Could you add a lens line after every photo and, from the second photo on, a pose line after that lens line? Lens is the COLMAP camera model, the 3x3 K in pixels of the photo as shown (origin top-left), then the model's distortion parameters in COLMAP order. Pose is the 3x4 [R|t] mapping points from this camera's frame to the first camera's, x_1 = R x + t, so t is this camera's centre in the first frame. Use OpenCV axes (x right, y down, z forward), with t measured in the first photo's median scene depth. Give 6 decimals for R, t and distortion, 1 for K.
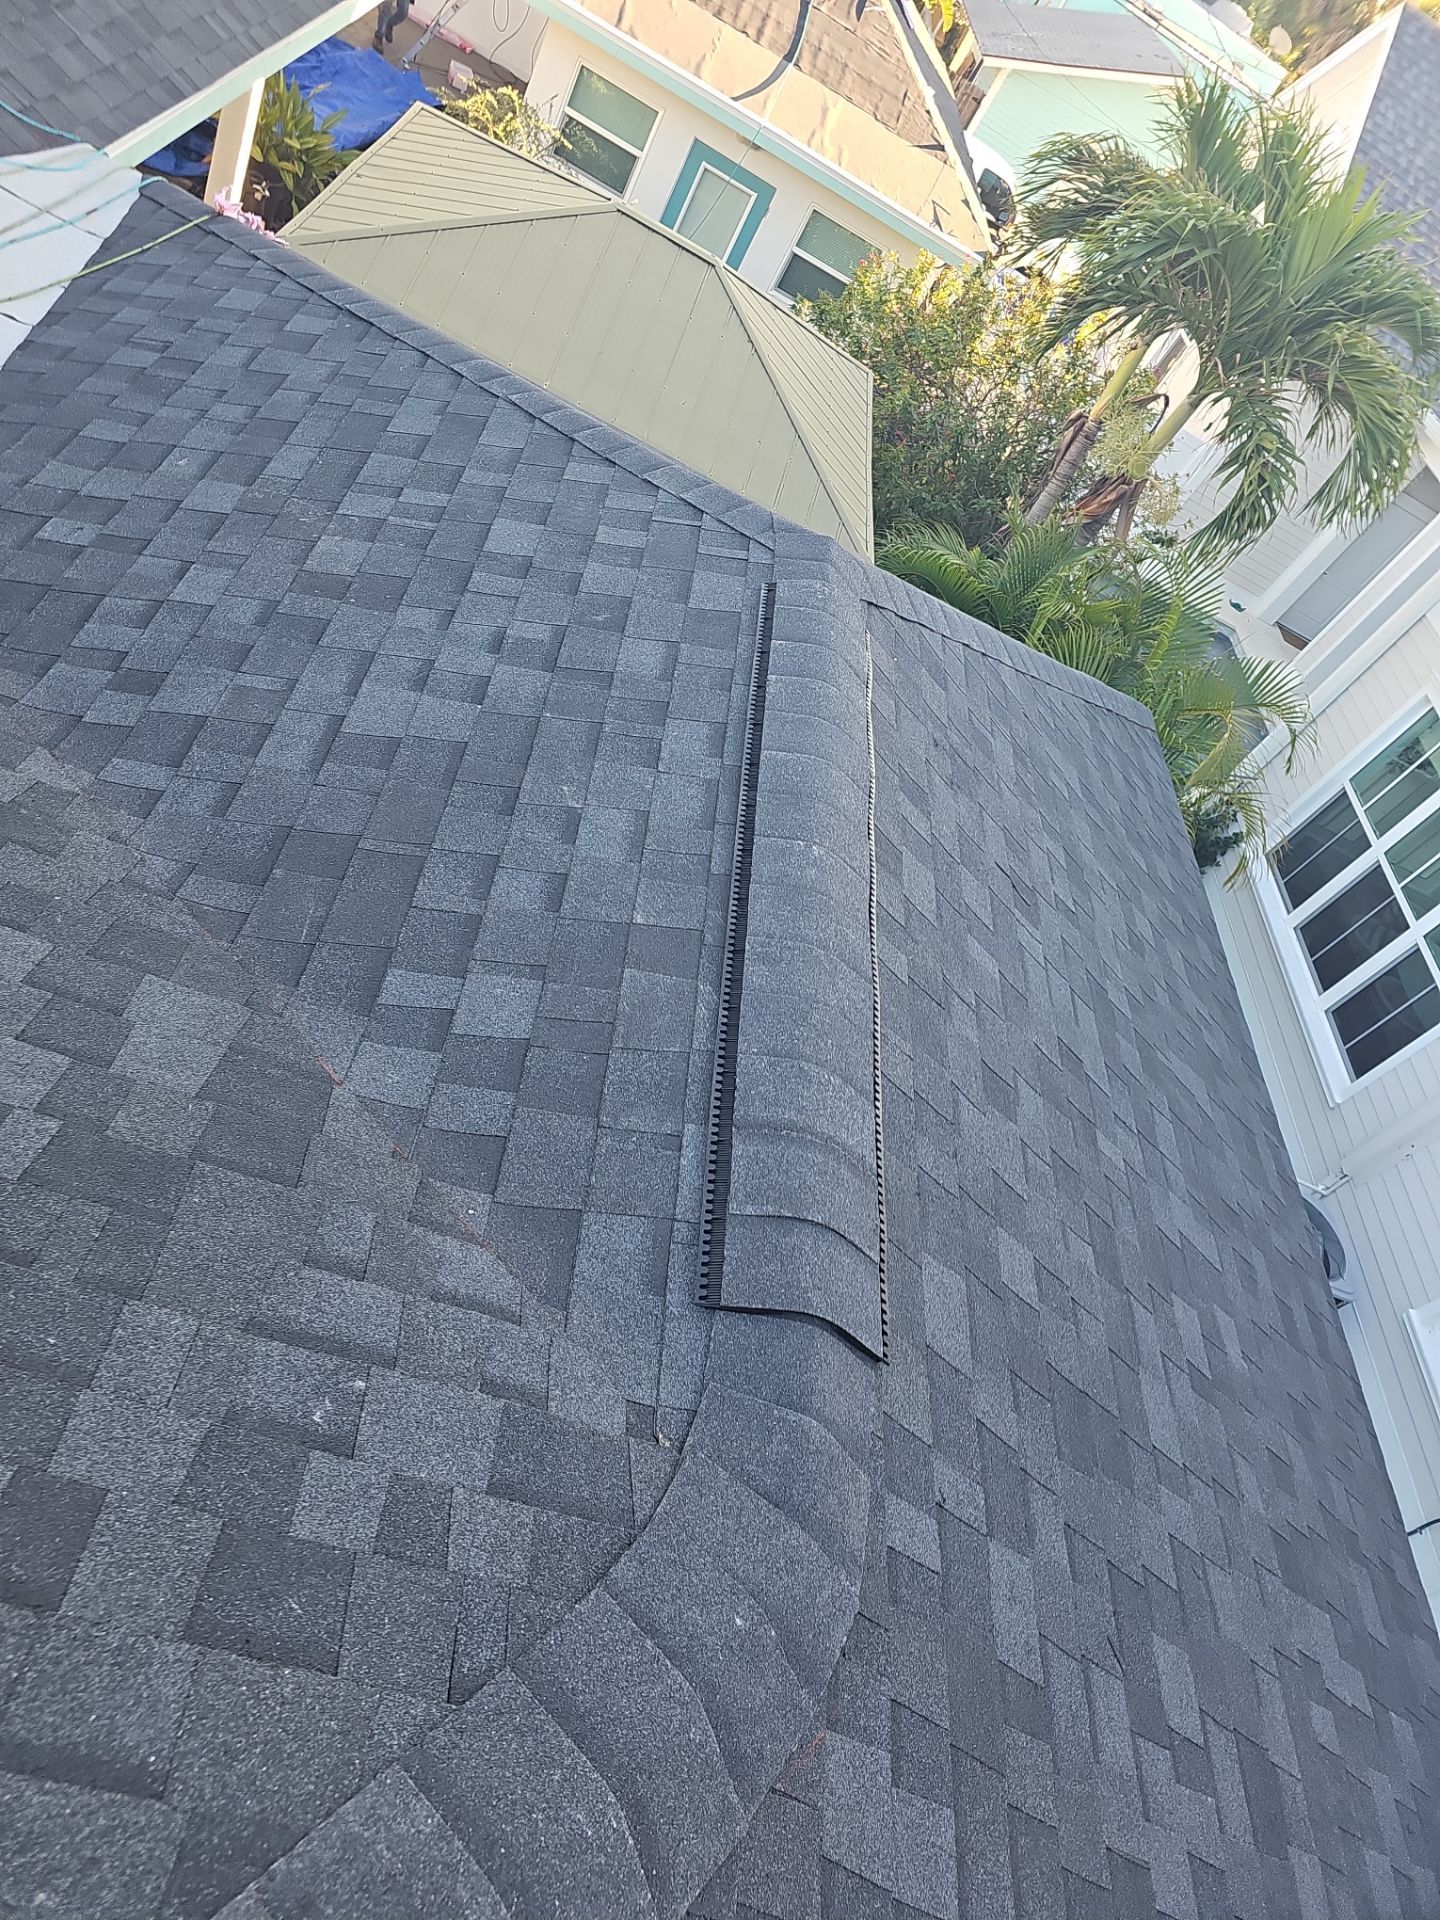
lens RADIAL K [[1269.3, 0, 700.6], [0, 1269.3, 958.4], [0, 0, 1]] dist [0.079410, -0.070201]
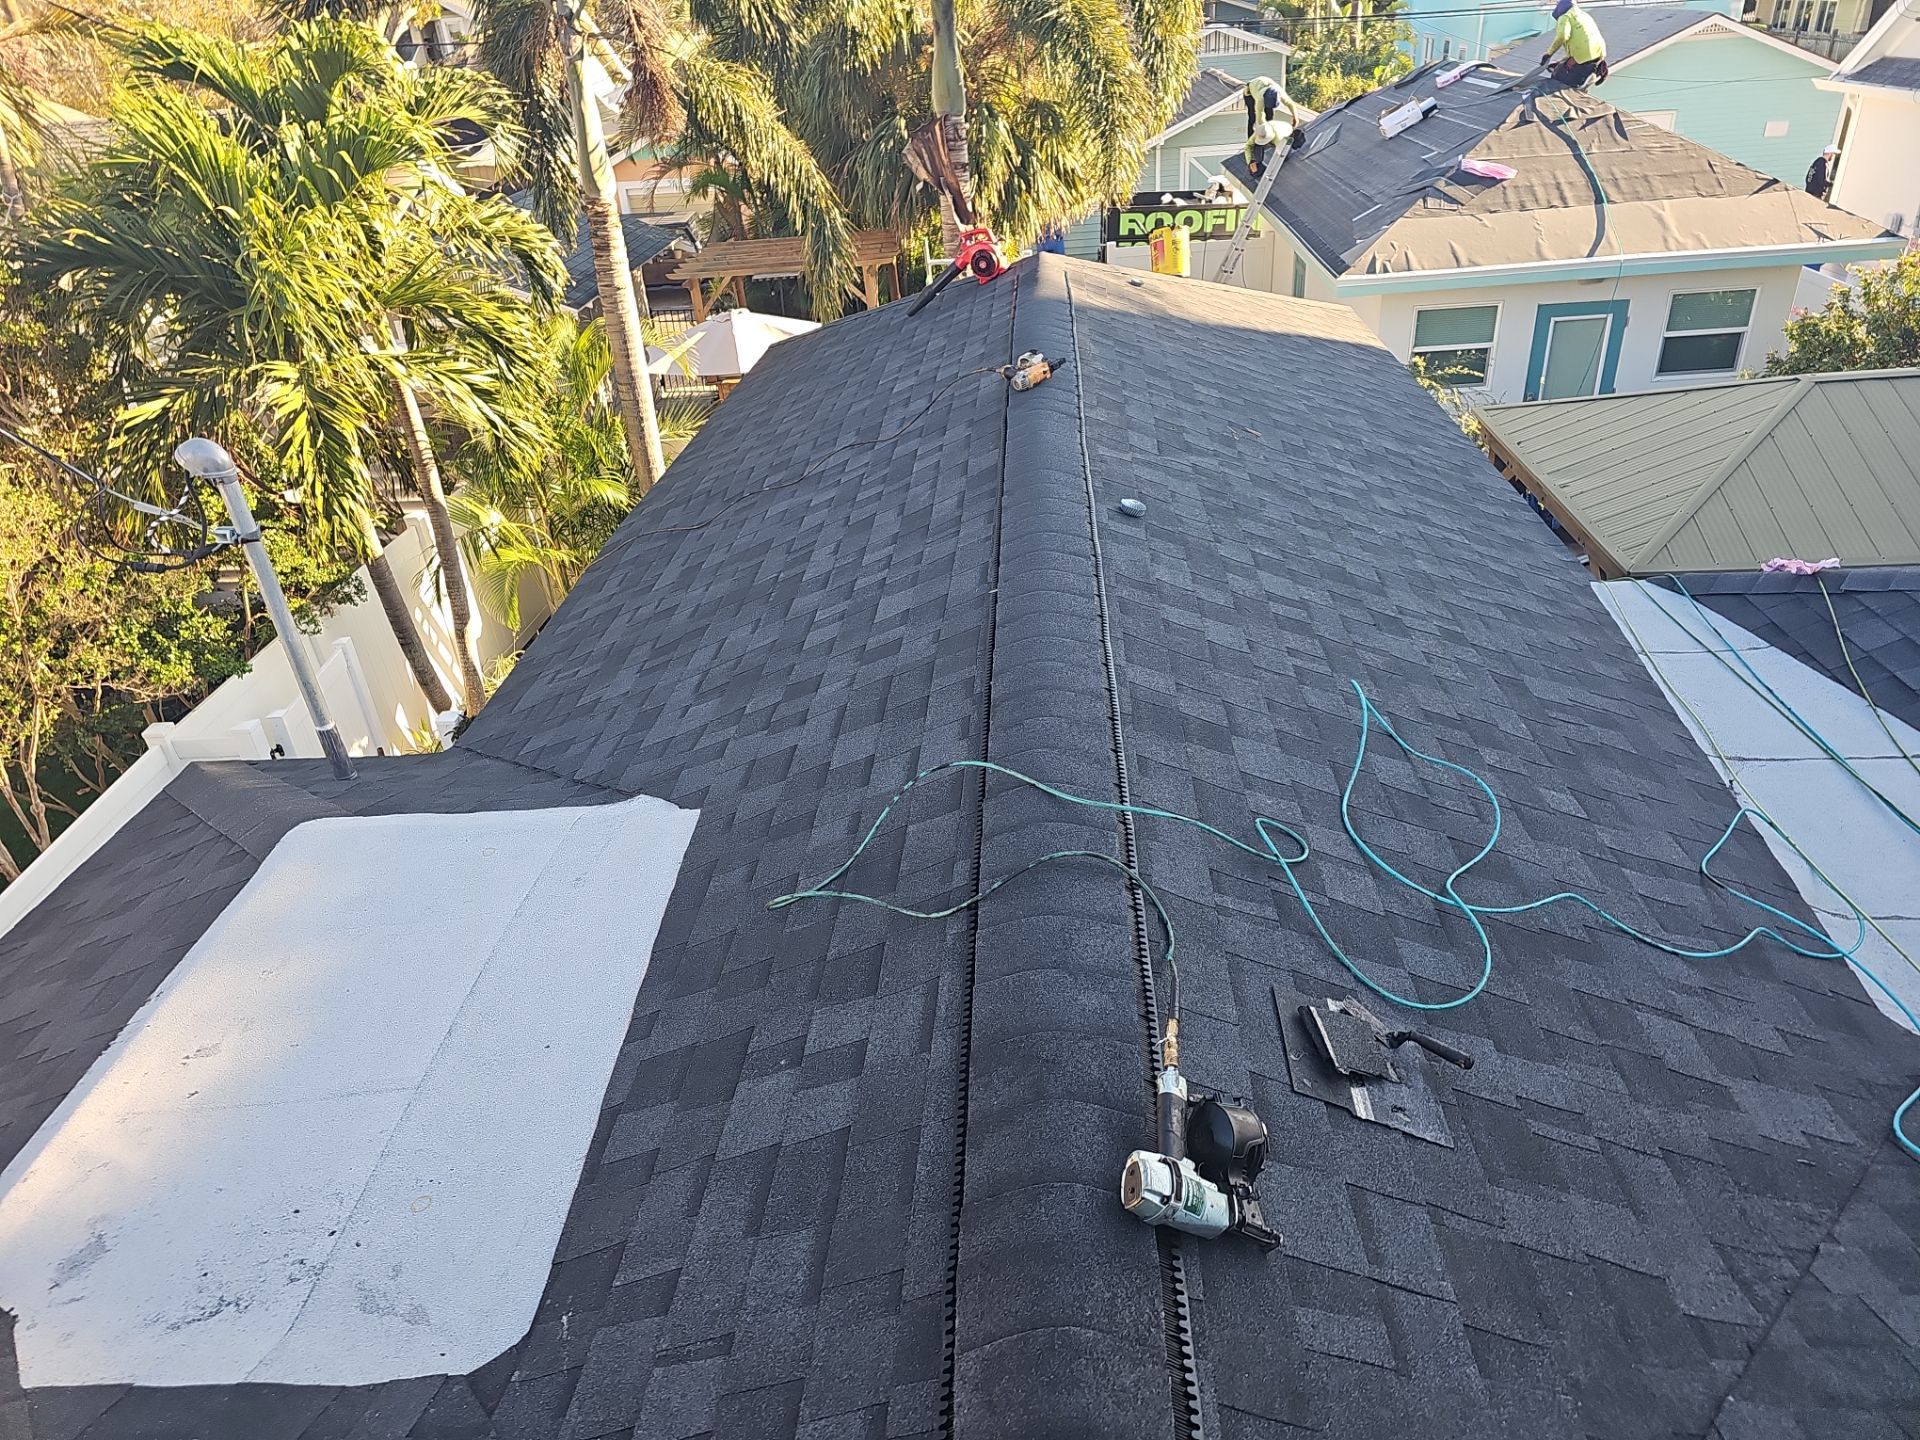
lens RADIAL K [[1269.3, 0, 979.3], [0, 1269.3, 723.0], [0, 0, 1]] dist [0.079410, -0.070201]
pose [[0.859628, -0.459237, -0.223923, -1.285629], [0.376470, 0.865637, -0.330065, -0.639355], [0.345414, 0.199433, 0.917015, -0.257941]]
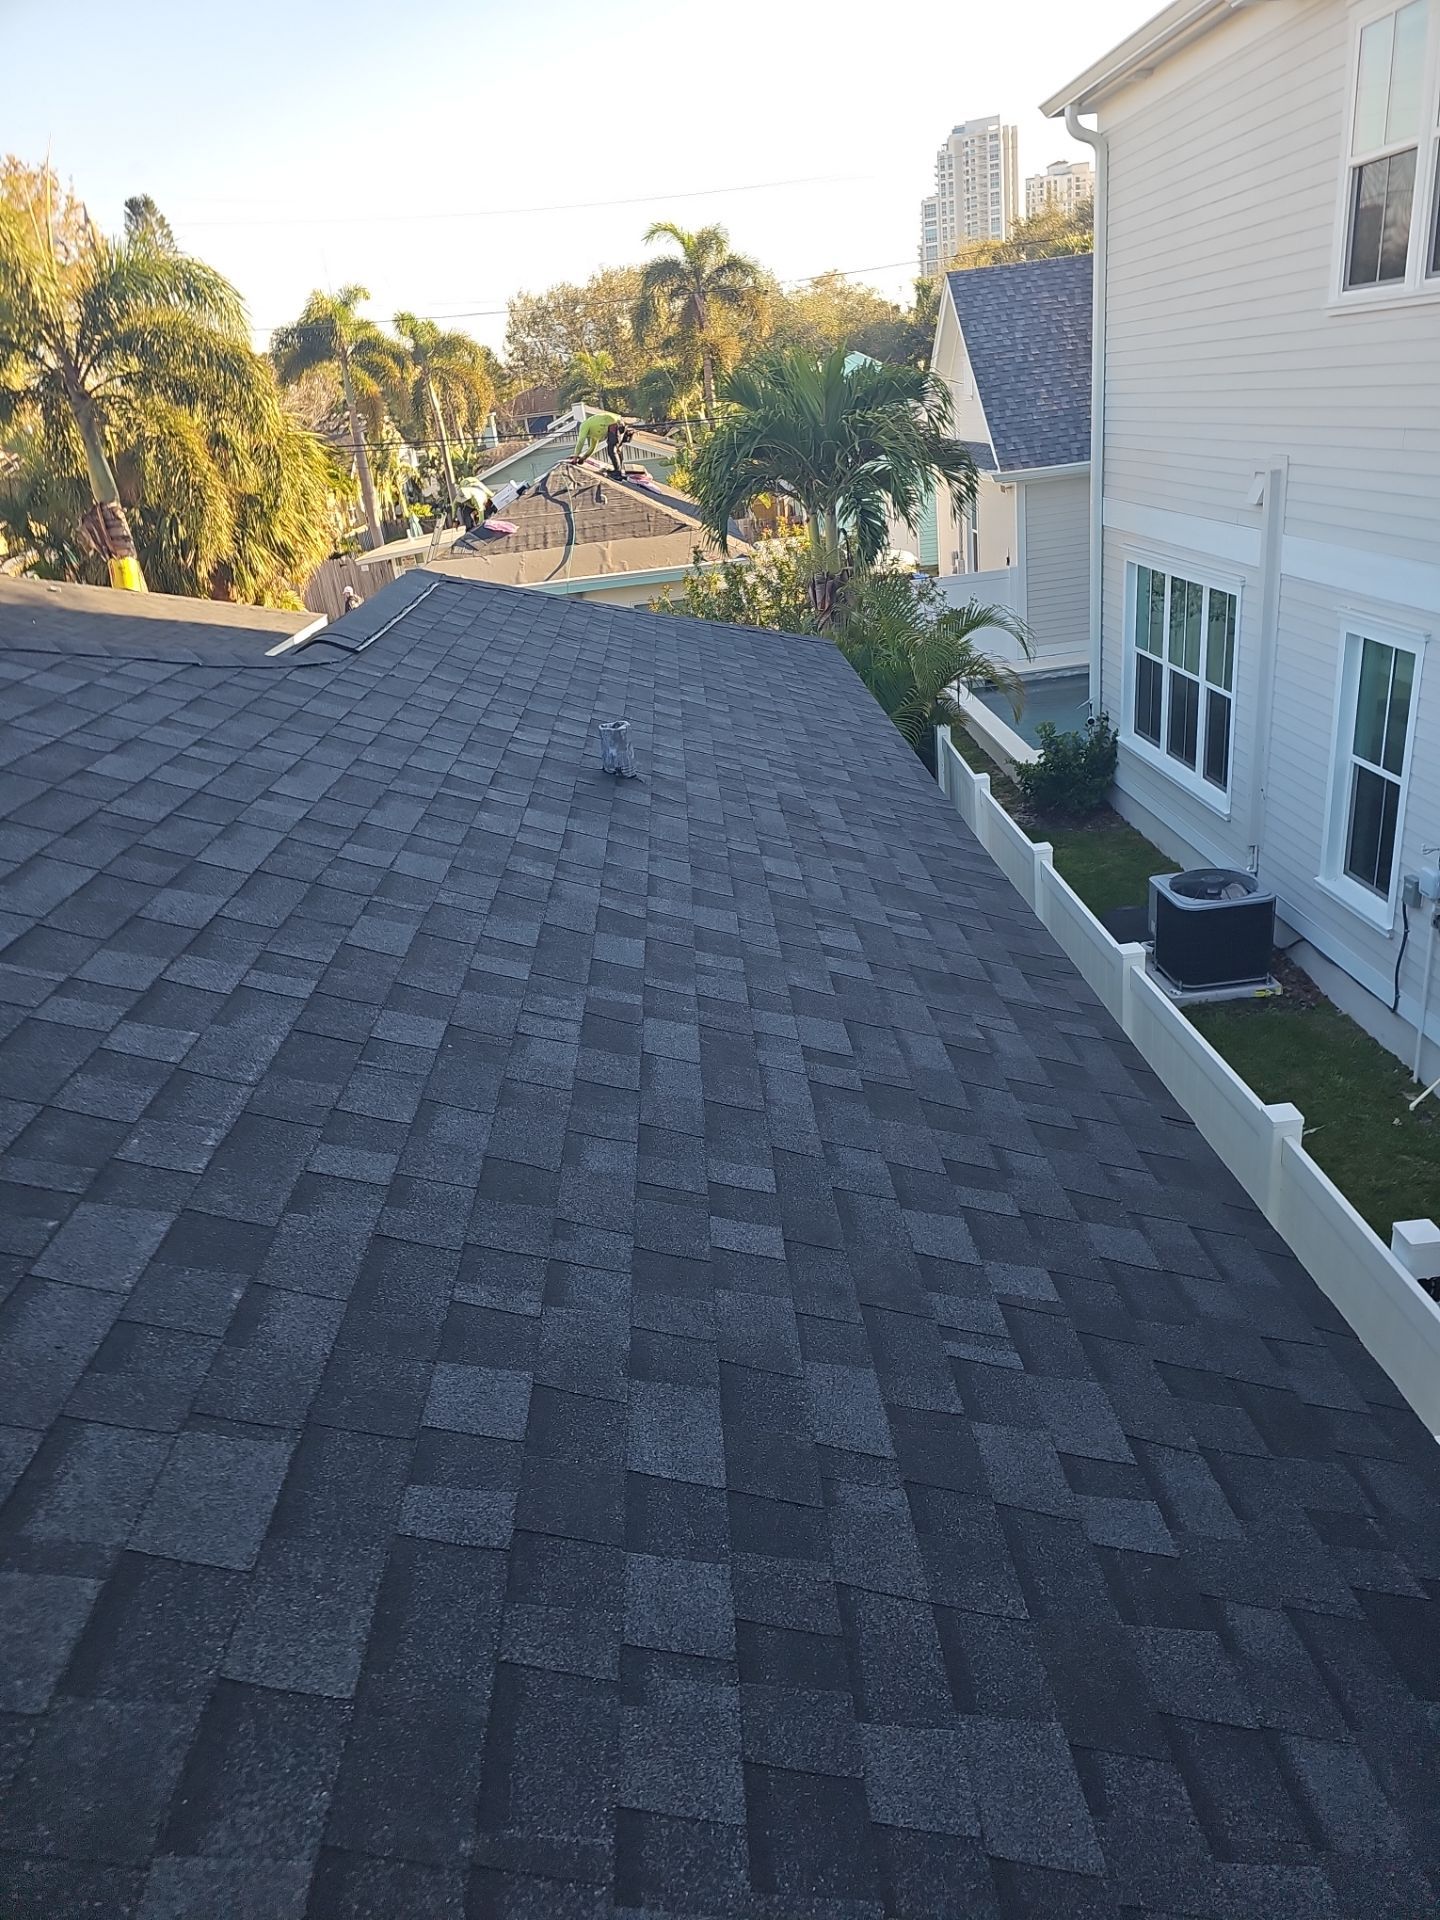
lens RADIAL K [[1258.6, 0, 720.0], [0, 1258.6, 960.0], [0, 0, 1]] dist [0.081310, -0.050470]
pose [[0.829004, -0.547398, -0.114486, 0.465480], [0.467021, 0.790251, -0.396730, 1.451224], [0.307642, 0.275424, 0.910768, -0.675794]]
